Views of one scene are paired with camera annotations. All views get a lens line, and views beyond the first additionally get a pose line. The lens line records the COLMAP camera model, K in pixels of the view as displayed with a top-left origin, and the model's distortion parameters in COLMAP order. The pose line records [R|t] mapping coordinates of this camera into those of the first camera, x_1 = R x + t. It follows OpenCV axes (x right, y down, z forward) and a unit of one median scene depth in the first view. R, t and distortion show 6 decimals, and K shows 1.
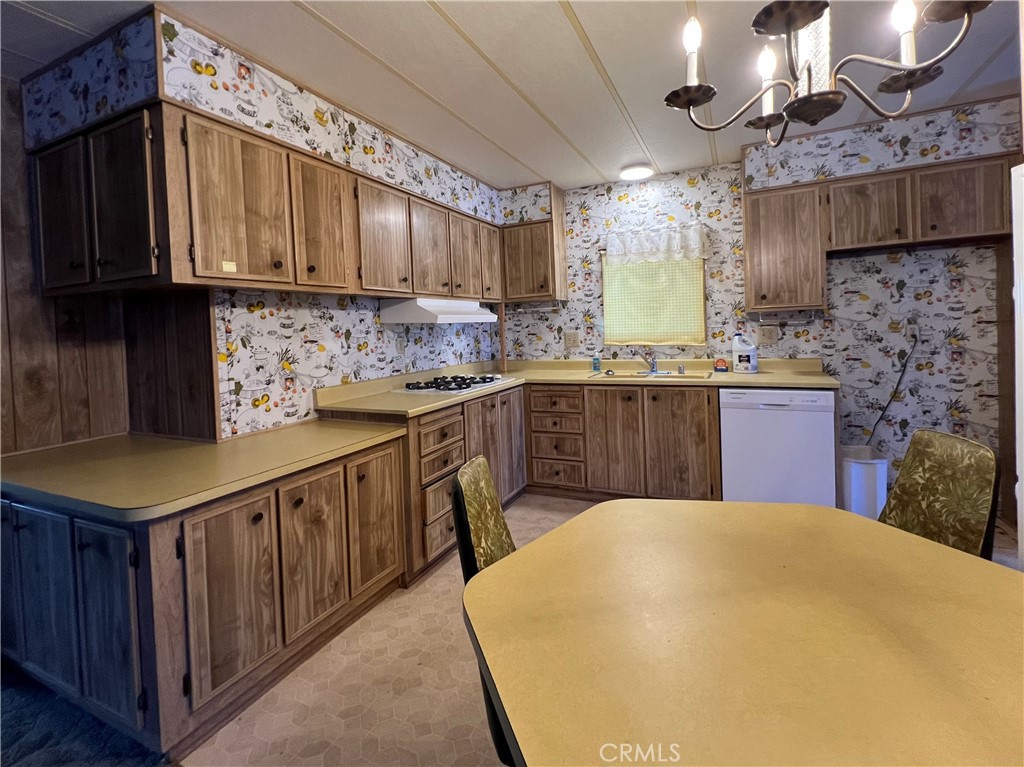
lens RADIAL K [[447.2, 0, 512.8], [0, 447.2, 339.6], [0, 0, 1]] dist [-0.001921, 0.000083]
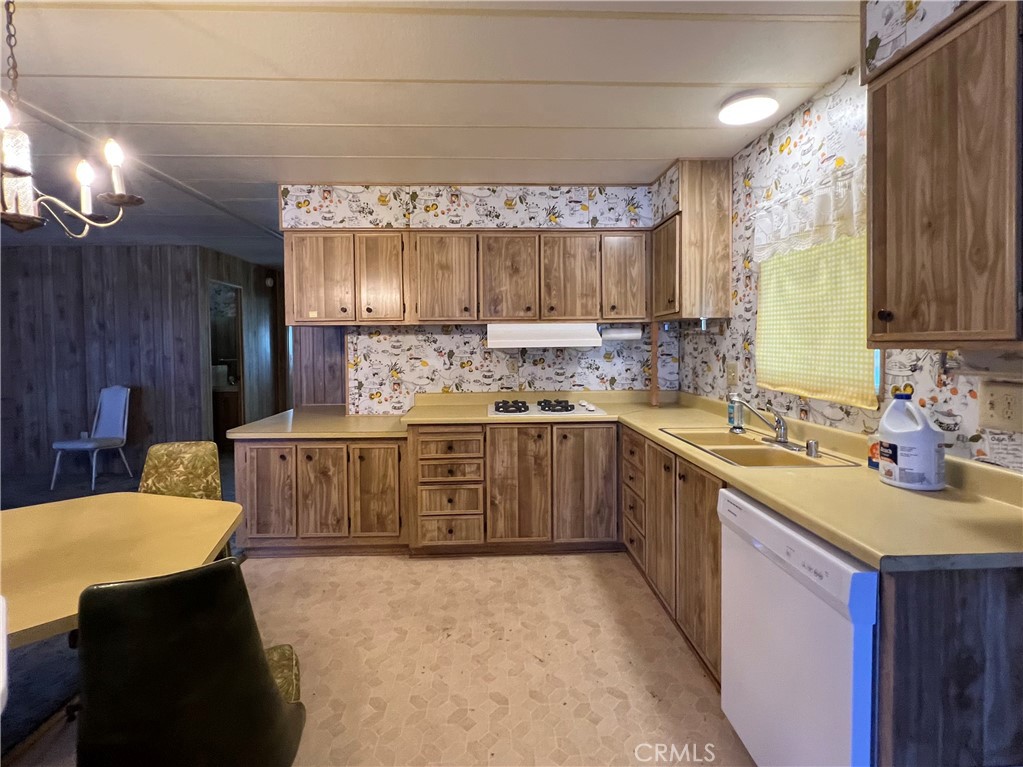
lens RADIAL K [[477.9, 0, 541.6], [0, 477.9, 361.2], [0, 0, 1]] dist [-0.000405, 0.000008]
pose [[0.489283, 0.066020, -0.869623, 0.962313], [-0.034126, 0.997816, 0.056552, -0.079061], [0.871457, 0.002006, 0.490467, 0.584907]]
